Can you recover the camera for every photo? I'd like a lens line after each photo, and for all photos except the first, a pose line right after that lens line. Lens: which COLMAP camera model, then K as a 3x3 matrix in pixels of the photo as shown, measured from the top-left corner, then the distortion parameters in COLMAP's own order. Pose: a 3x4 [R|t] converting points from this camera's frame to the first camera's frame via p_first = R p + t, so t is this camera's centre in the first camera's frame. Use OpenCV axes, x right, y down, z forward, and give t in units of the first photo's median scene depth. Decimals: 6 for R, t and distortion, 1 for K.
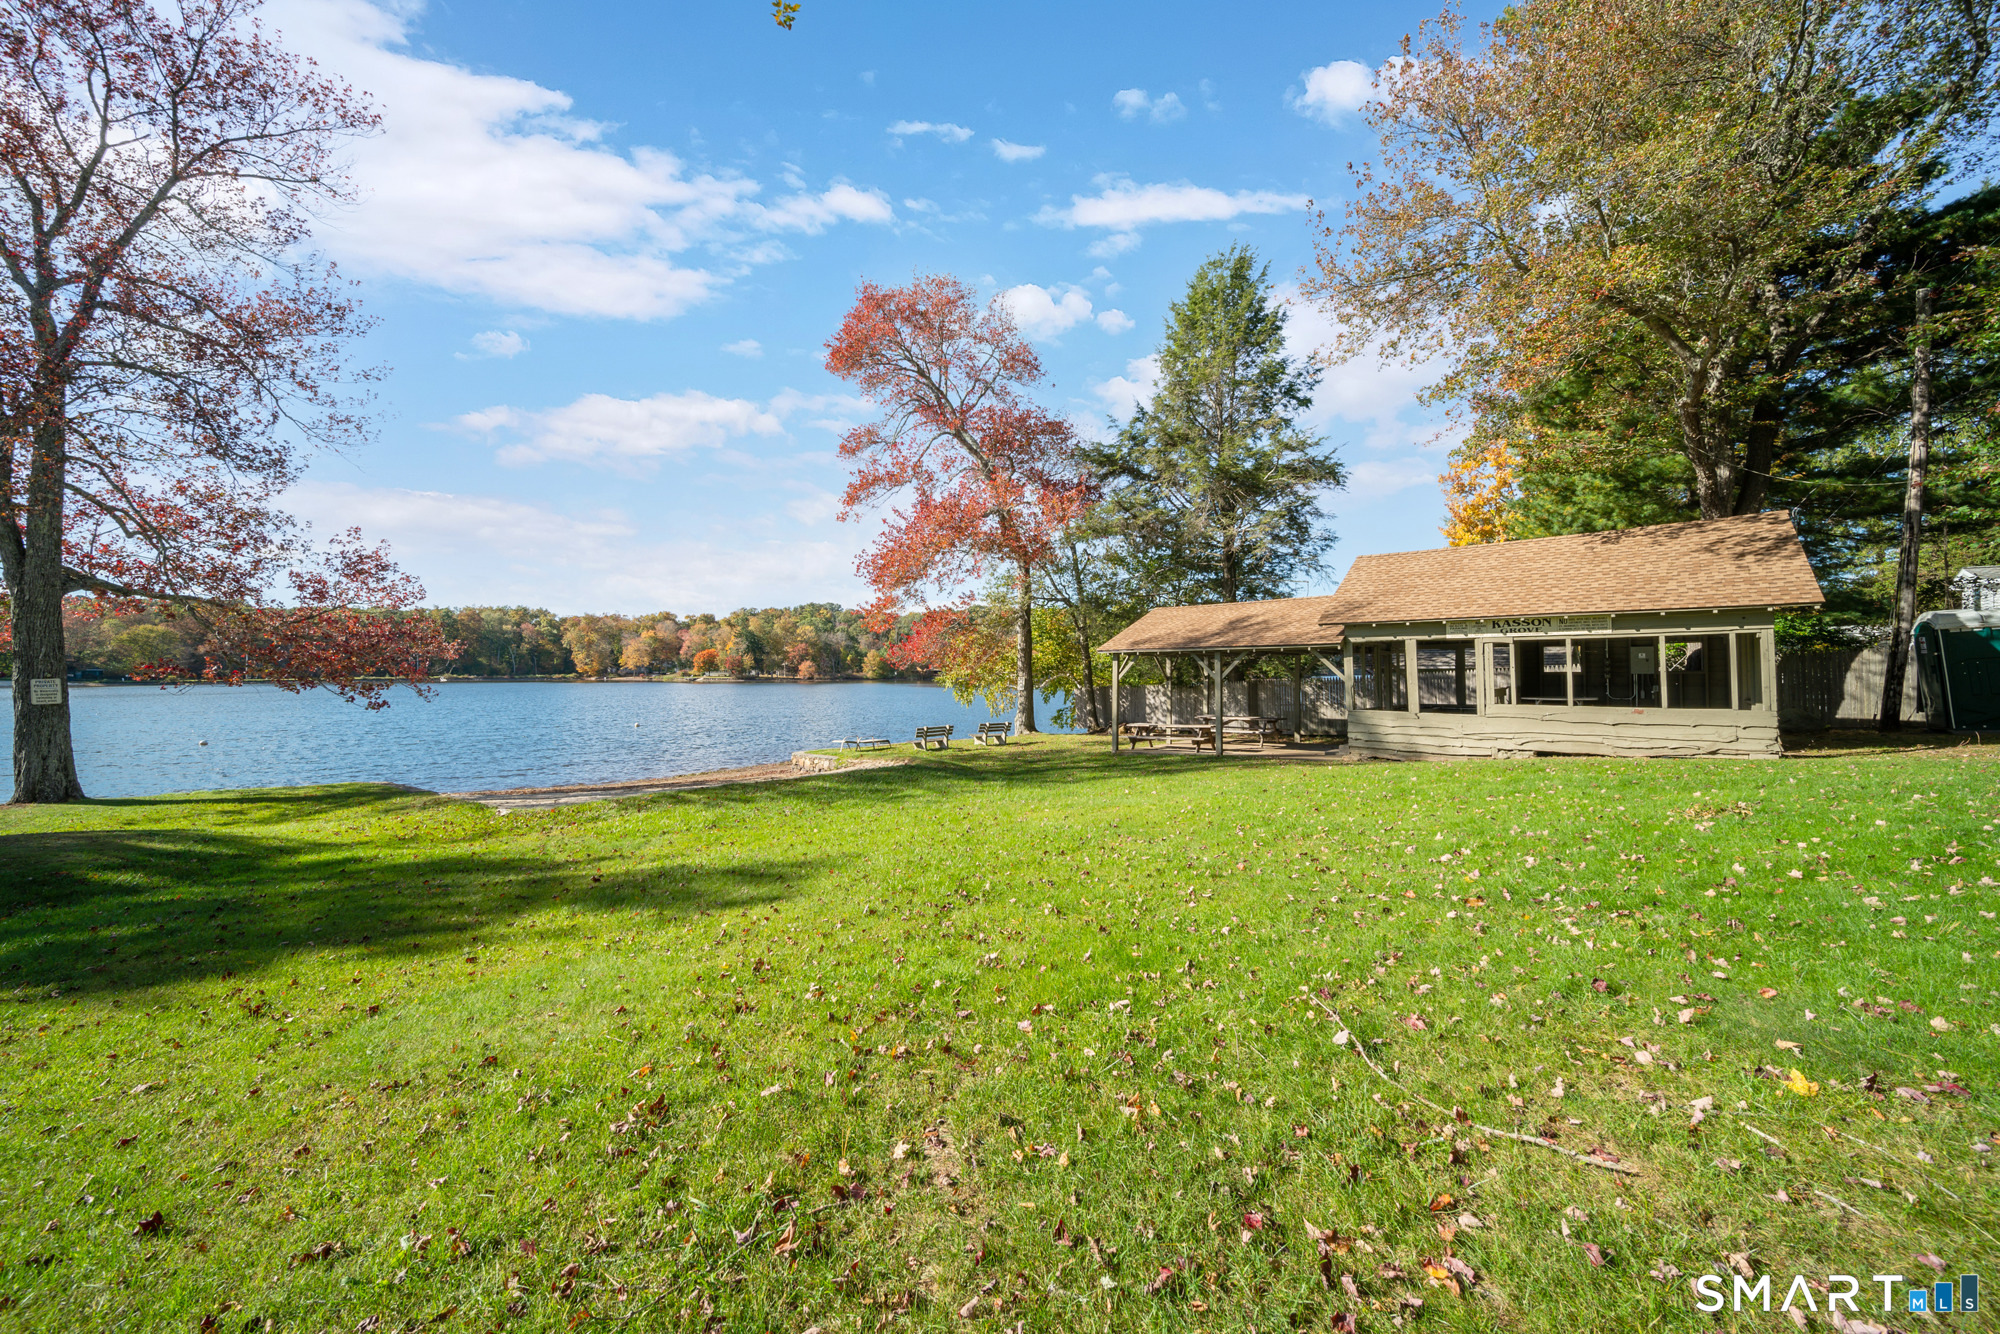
lens RADIAL K [[719.1, 0, 990.1], [0, 719.1, 671.7], [0, 0, 1]] dist [-0.001936, -0.000541]
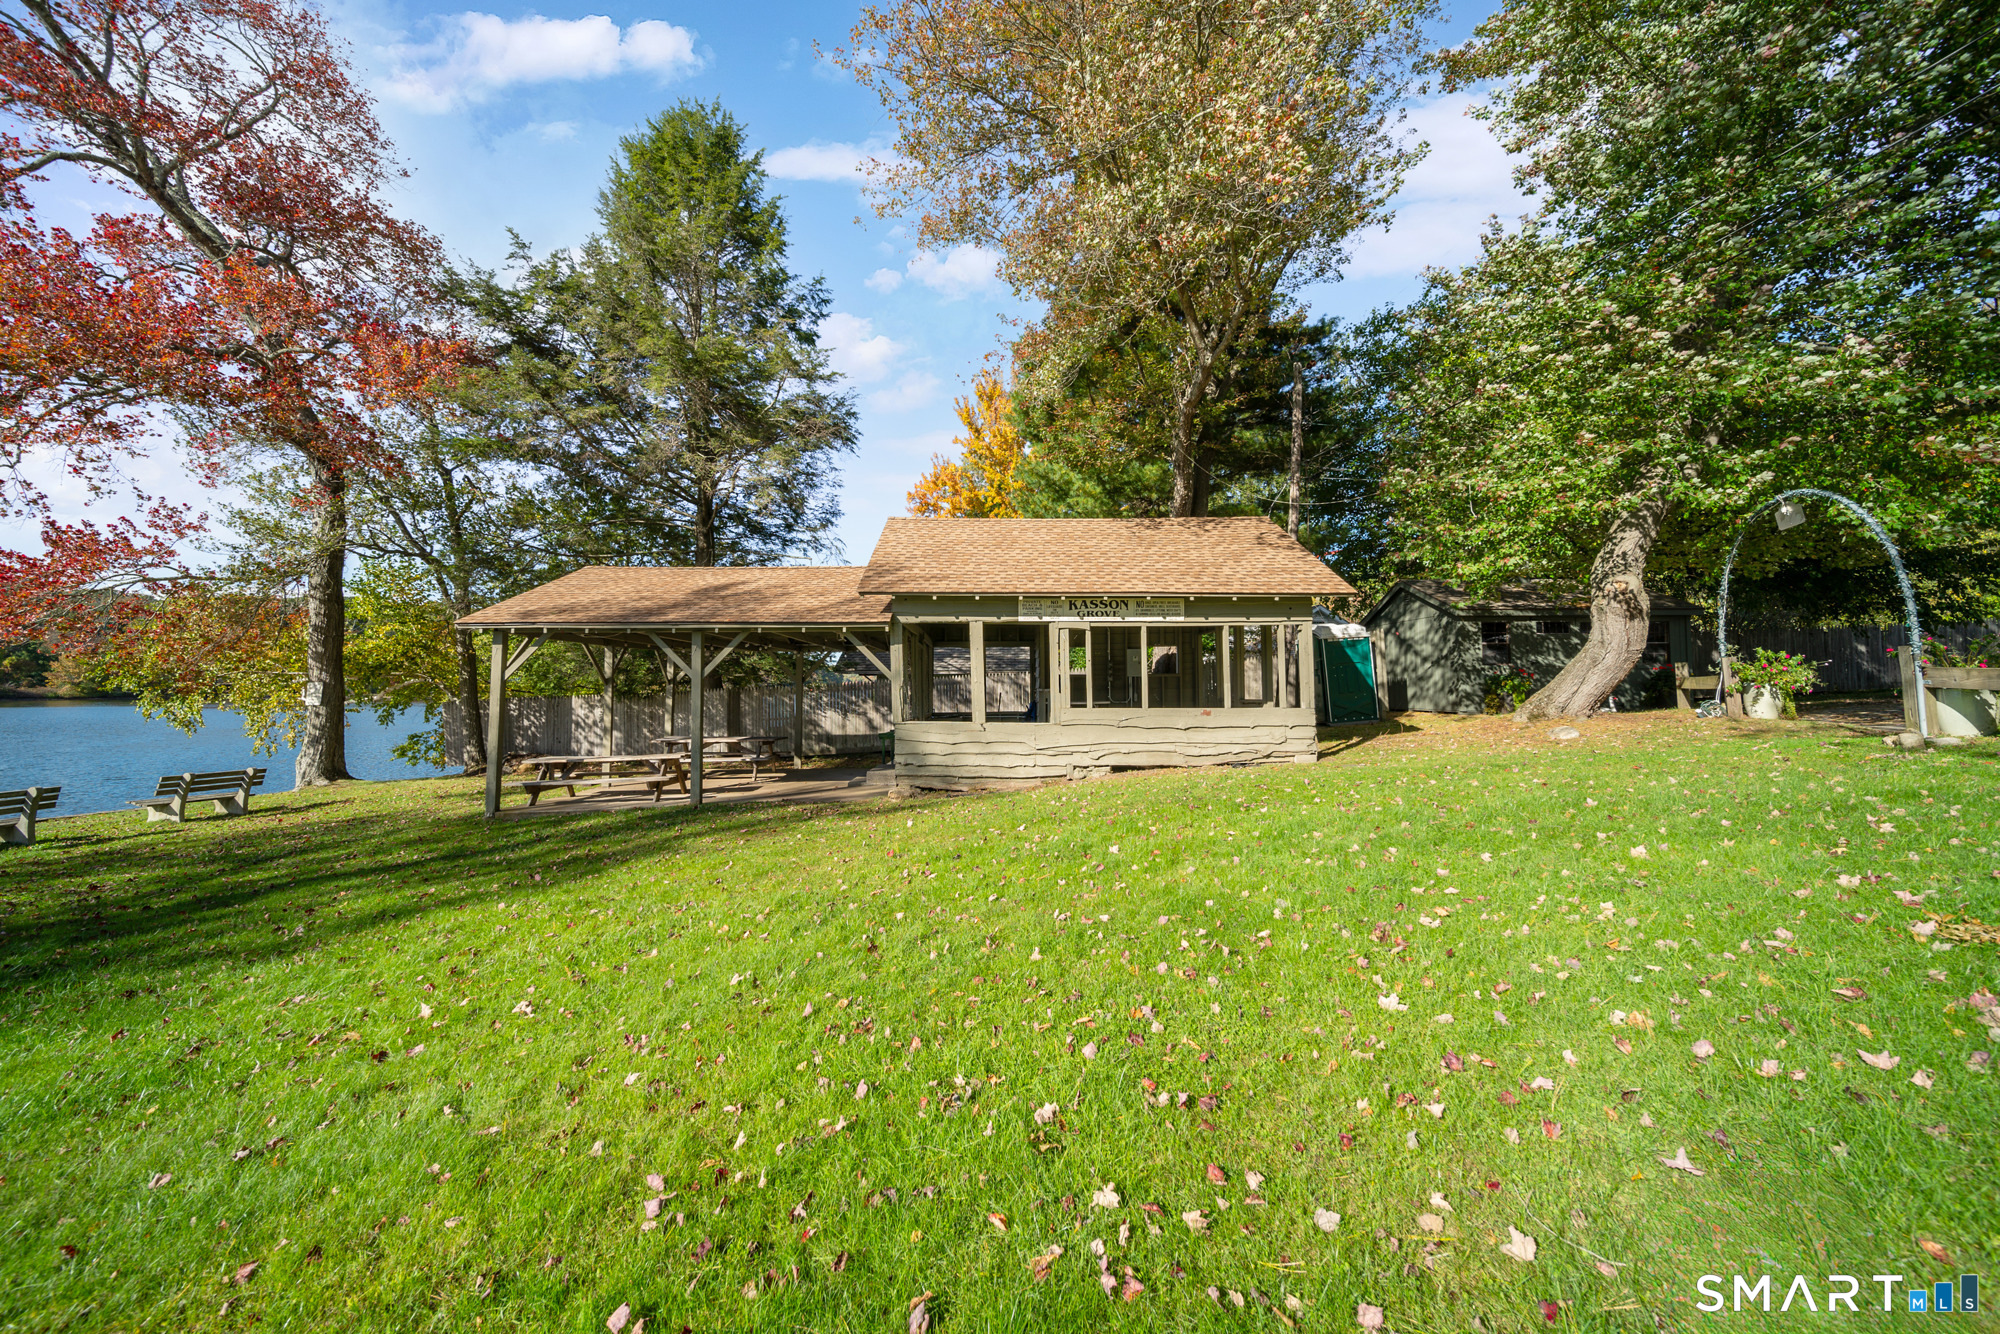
lens RADIAL K [[731.0, 0, 997.1], [0, 731.0, 647.4], [0, 0, 1]] dist [-0.000924, -0.000049]
pose [[0.747066, 0.037594, 0.663686, 0.093185], [-0.000791, 0.998449, -0.055666, 0.018488], [-0.664749, 0.041062, 0.745937, 0.358608]]
